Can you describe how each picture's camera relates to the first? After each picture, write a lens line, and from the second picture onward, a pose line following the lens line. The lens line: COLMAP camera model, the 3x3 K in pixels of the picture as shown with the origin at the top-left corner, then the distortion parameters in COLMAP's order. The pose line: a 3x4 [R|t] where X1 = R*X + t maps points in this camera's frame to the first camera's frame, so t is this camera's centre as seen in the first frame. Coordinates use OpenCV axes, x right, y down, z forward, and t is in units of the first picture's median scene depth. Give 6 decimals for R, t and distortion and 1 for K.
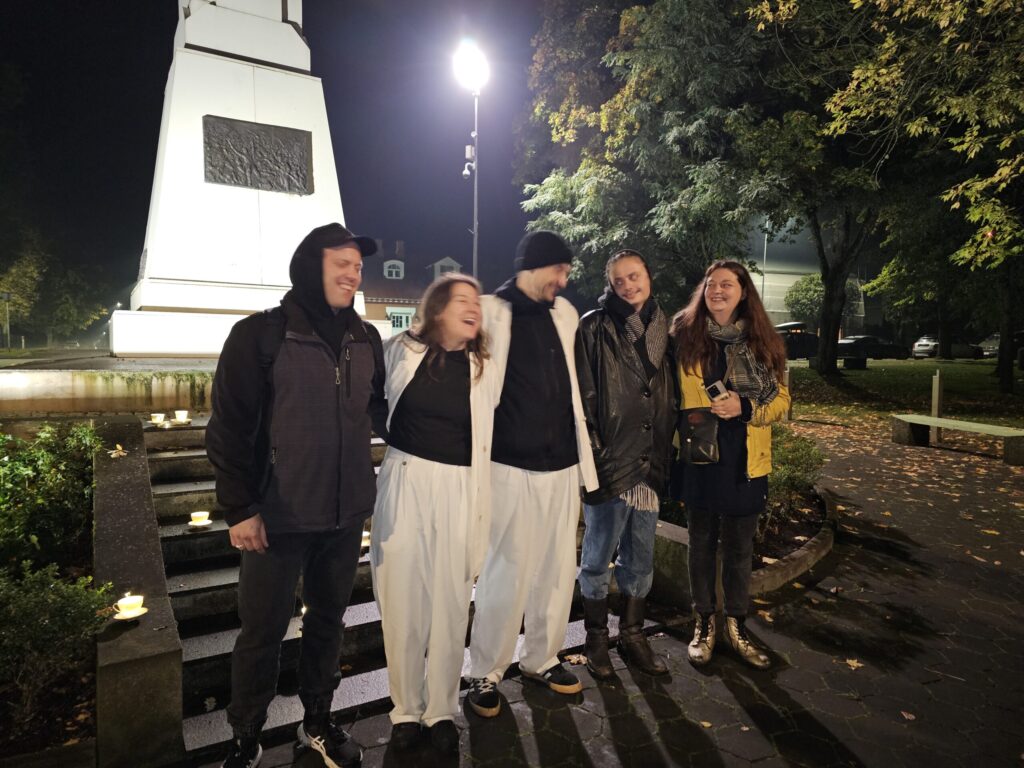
lens RADIAL K [[678.0, 0, 512.0], [0, 678.0, 384.0], [0, 0, 1]] dist [0.054599, -0.048333]
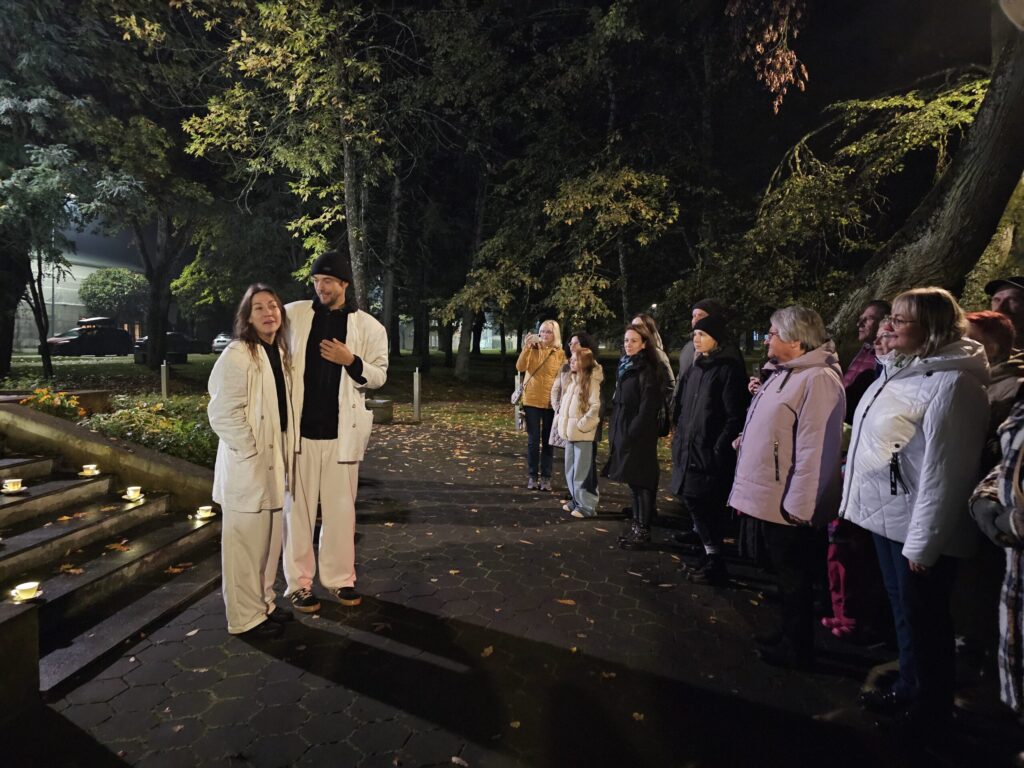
lens RADIAL K [[678.0, 0, 512.0], [0, 678.0, 384.0], [0, 0, 1]] dist [0.054599, -0.048333]
pose [[0.562514, -0.050642, 0.825236, -0.164263], [0.046179, 0.998489, 0.029796, 0.003561], [-0.825497, 0.021348, 0.564002, -0.052544]]
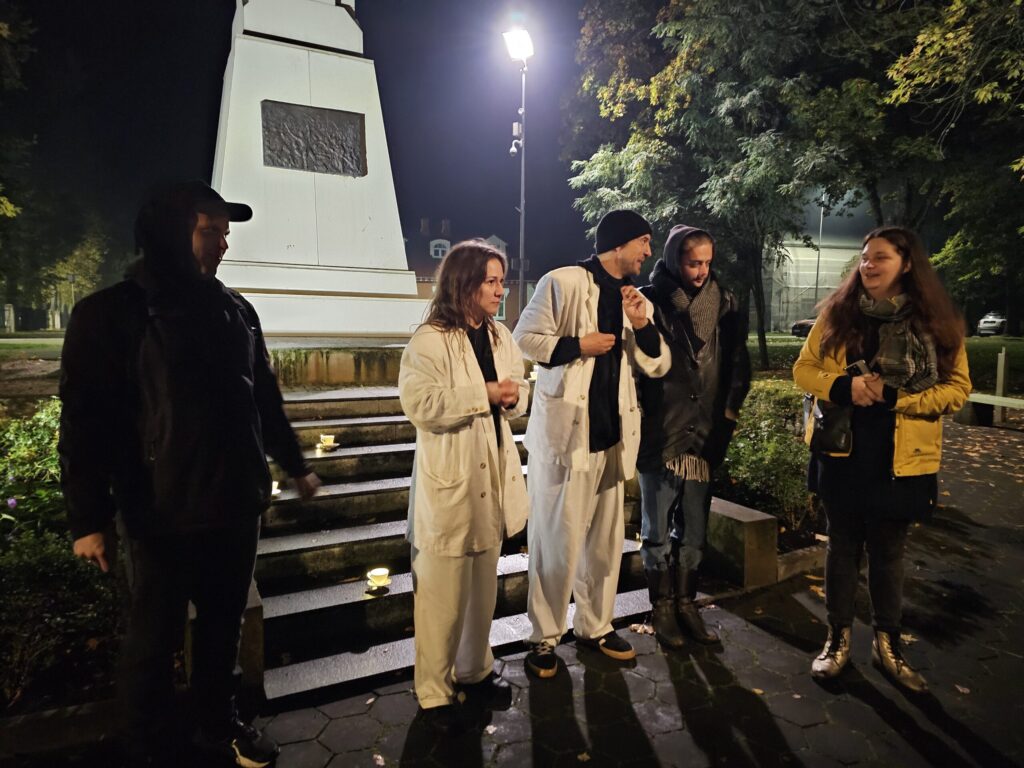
lens RADIAL K [[680.5, 0, 513.7], [0, 680.5, 380.0], [0, 0, 1]] dist [0.043640, -0.030712]
pose [[0.997967, 0.002208, -0.063689, -0.003188], [-0.000591, 0.999677, 0.025392, 0.000589], [0.063725, -0.025303, 0.997647, -0.007148]]
